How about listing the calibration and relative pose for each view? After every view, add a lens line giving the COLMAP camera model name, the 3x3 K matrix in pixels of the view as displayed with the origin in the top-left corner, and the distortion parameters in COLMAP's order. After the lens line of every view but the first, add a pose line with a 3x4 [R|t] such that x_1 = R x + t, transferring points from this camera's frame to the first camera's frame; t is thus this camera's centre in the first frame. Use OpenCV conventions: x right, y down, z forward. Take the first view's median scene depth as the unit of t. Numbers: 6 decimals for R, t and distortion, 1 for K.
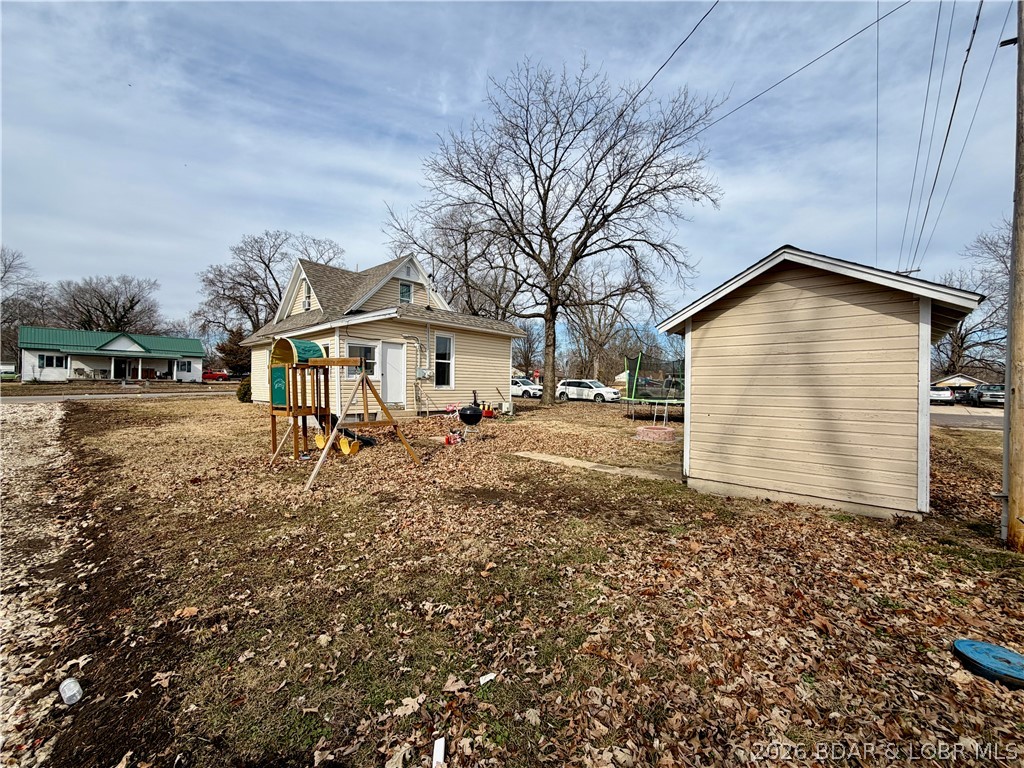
lens RADIAL K [[408.1, 0, 513.2], [0, 408.1, 386.7], [0, 0, 1]] dist [0.000312, 0.000022]
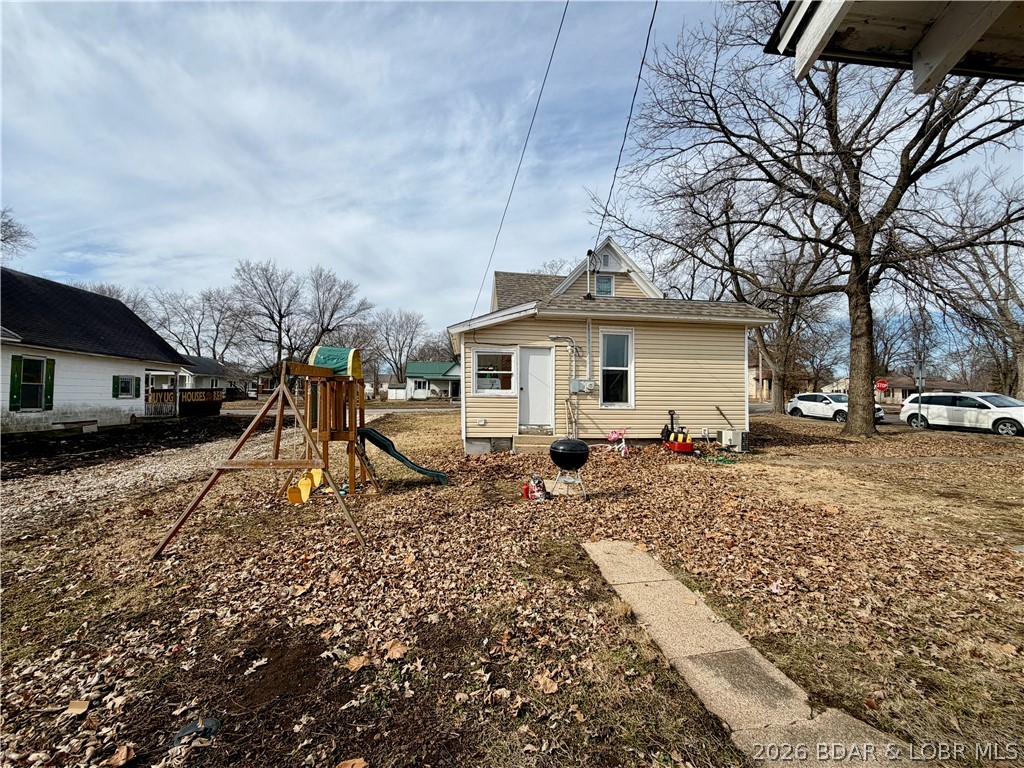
lens RADIAL K [[408.1, 0, 508.8], [0, 408.1, 384.9], [0, 0, 1]] dist [0.000312, 0.000022]
pose [[0.748789, -0.025864, -0.662303, 0.144159], [-0.003841, 0.999052, -0.043358, -0.002114], [0.662797, 0.035010, 0.747980, 0.317543]]
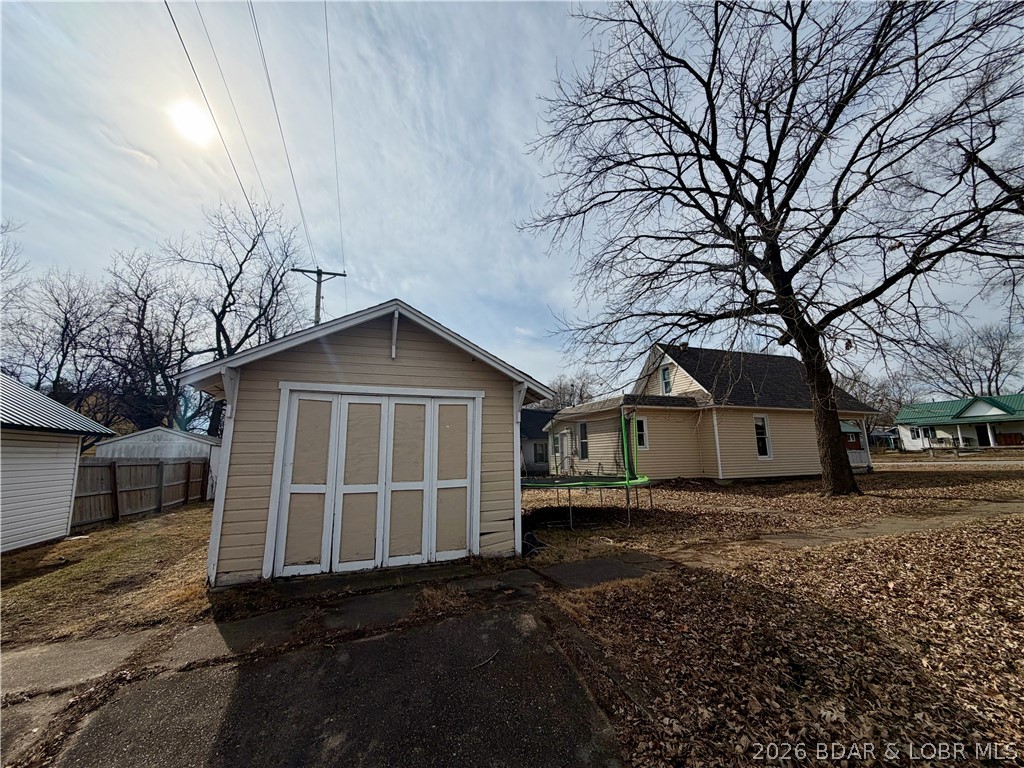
lens RADIAL K [[408.1, 0, 511.2], [0, 408.1, 383.5], [0, 0, 1]] dist [0.000312, 0.000022]
pose [[-0.474678, -0.154824, -0.866435, 1.089654], [0.009727, 0.983424, -0.181058, -0.003832], [0.880106, -0.094372, -0.465304, 1.320725]]
